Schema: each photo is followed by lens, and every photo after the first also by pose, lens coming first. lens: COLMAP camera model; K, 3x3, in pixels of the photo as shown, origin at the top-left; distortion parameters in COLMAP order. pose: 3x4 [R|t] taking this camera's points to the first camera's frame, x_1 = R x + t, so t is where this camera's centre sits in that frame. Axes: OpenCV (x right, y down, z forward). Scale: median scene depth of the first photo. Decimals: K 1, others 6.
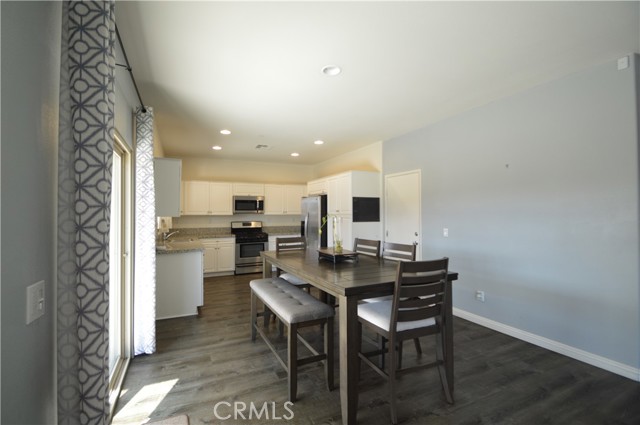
lens RADIAL K [[284.9, 0, 310.3], [0, 284.9, 212.6], [0, 0, 1]] dist [0.005157, -0.010131]
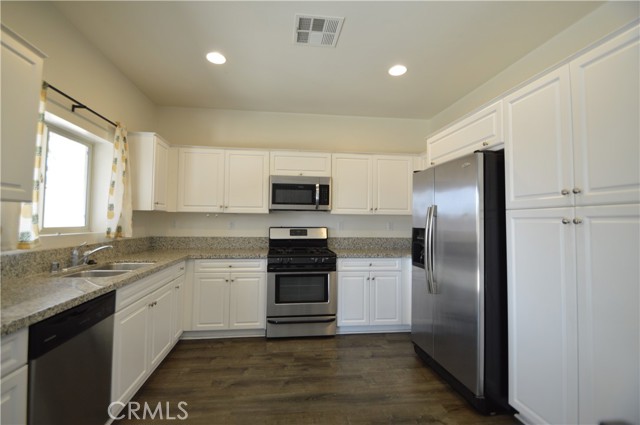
lens RADIAL K [[284.9, 0, 308.5], [0, 284.9, 207.0], [0, 0, 1]] dist [0.005157, -0.010131]
pose [[0.951243, -0.000736, -0.308441, -0.049635], [-0.012627, 0.999066, -0.041326, 0.017866], [0.308183, 0.043206, 0.950345, 0.558154]]
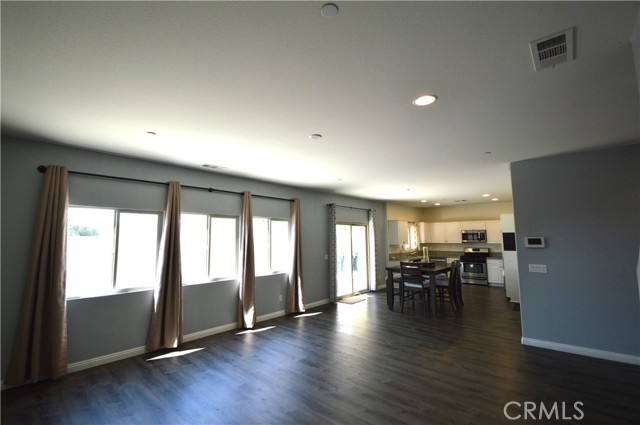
lens RADIAL K [[284.9, 0, 307.7], [0, 284.9, 209.5], [0, 0, 1]] dist [0.005157, -0.010131]
pose [[0.382120, -0.094760, -0.919241, 0.839082], [0.012103, 0.995157, -0.097555, -0.033405], [0.924033, 0.026152, 0.381416, -0.335796]]
